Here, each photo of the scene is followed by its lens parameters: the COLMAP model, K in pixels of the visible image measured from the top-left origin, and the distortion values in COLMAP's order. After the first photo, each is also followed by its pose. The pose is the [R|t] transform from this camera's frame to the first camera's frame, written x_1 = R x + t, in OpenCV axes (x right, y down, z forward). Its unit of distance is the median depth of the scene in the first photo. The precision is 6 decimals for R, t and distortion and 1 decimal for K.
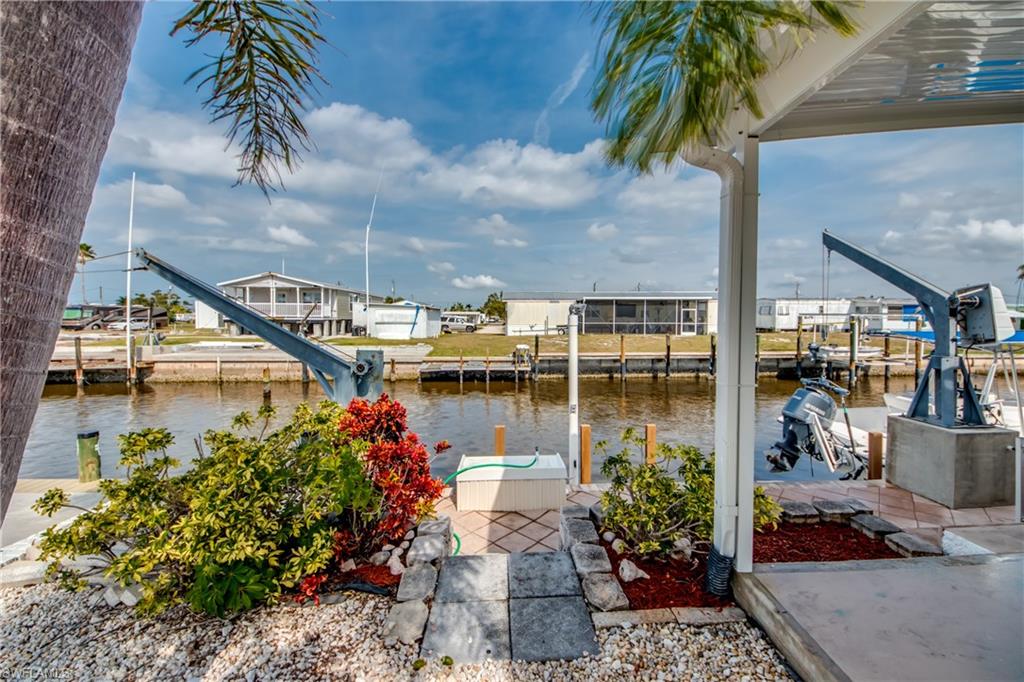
lens RADIAL K [[381.1, 0, 520.1], [0, 381.1, 326.3], [0, 0, 1]] dist [0.020839, -0.020198]
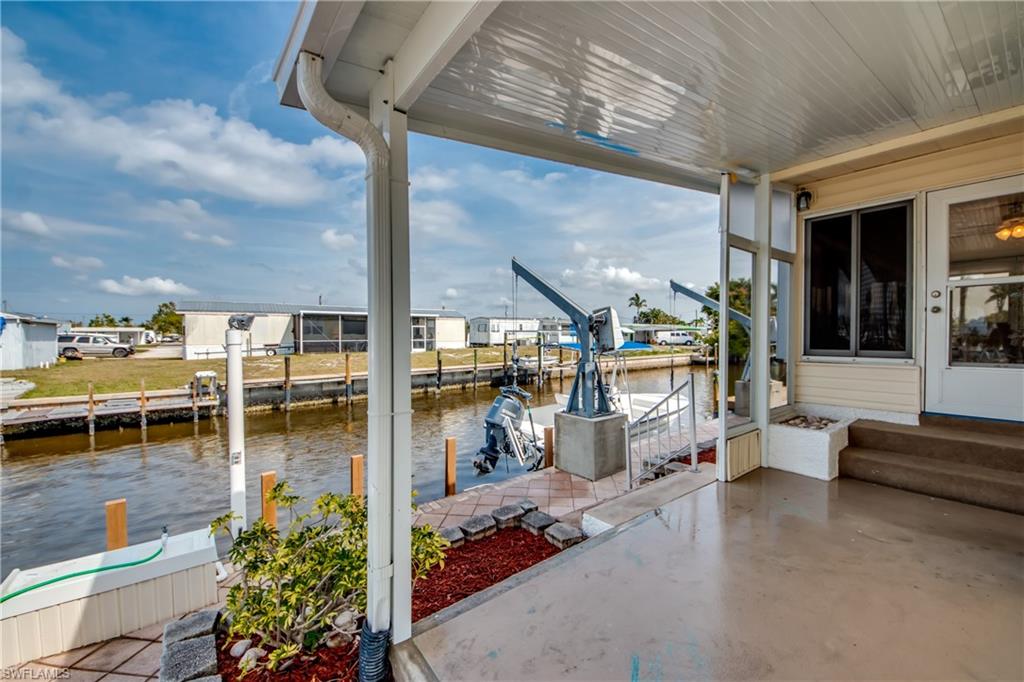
lens RADIAL K [[391.4, 0, 512.0], [0, 391.4, 341.0], [0, 0, 1]] dist [0.029077, -0.022456]
pose [[0.804043, -0.015076, 0.594380, 0.028833], [0.019072, 0.999818, -0.000439, 0.000607], [-0.594265, 0.011689, 0.804184, 0.017760]]
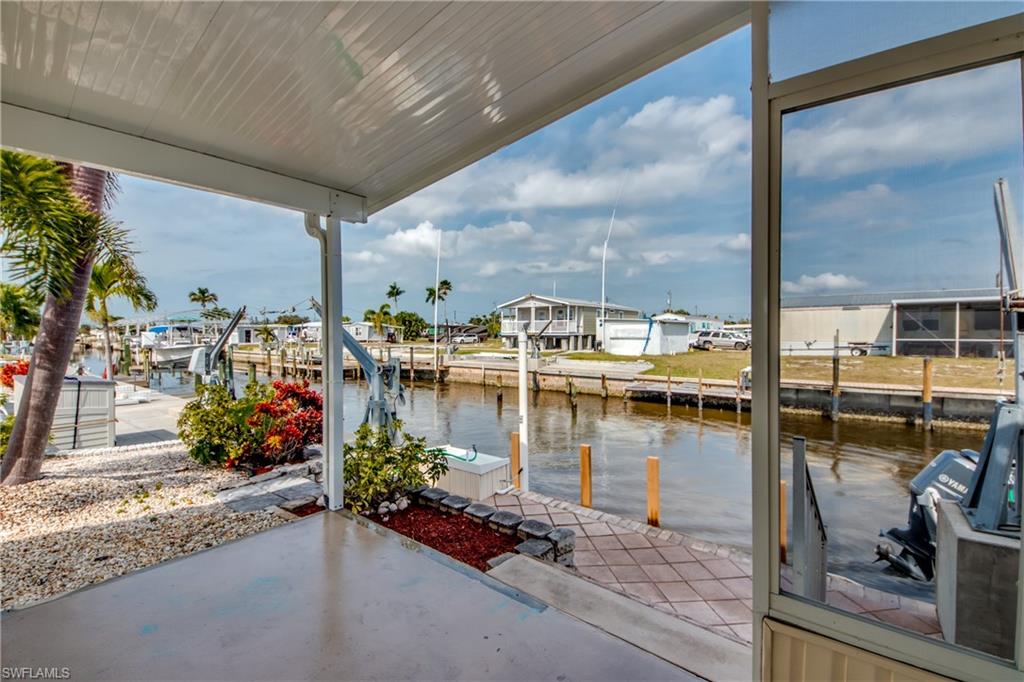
lens RADIAL K [[426.1, 0, 518.1], [0, 426.1, 330.2], [0, 0, 1]] dist [0.001272, -0.008988]
pose [[0.748740, -0.009310, -0.662799, 0.228585], [-0.008877, 0.999671, -0.024070, -0.001120], [0.662805, 0.023906, 0.748411, 0.020704]]
